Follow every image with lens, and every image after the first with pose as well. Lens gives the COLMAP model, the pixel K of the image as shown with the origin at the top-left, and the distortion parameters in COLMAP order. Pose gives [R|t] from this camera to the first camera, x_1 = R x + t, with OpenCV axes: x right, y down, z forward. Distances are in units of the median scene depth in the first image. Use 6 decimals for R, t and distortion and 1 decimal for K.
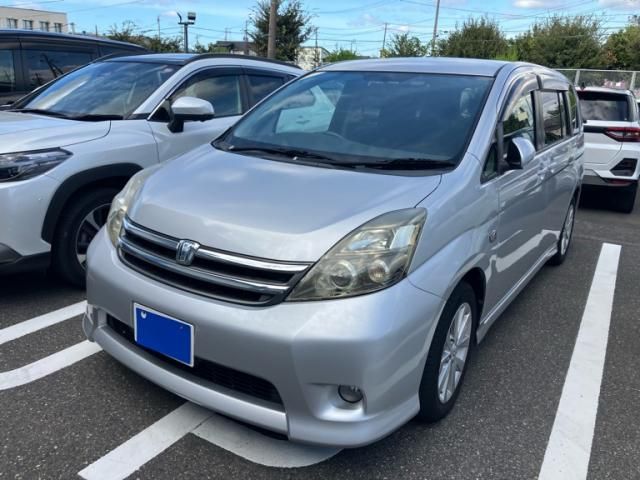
lens RADIAL K [[527.4, 0, 316.3], [0, 527.4, 241.9], [0, 0, 1]] dist [-0.001723, 0.010555]
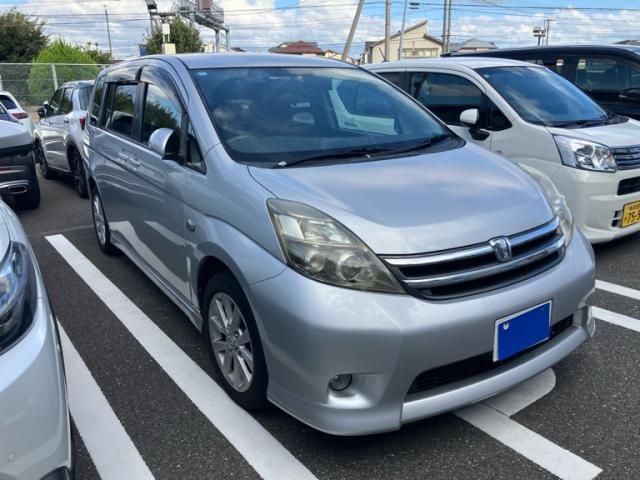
lens RADIAL K [[527.4, 0, 316.5], [0, 527.4, 237.9], [0, 0, 1]] dist [-0.001723, 0.010555]
pose [[0.368713, -0.288512, 0.883635, -1.238439], [0.276182, 0.941686, 0.192224, -0.287418], [-0.887566, 0.173169, 0.426894, 0.859317]]
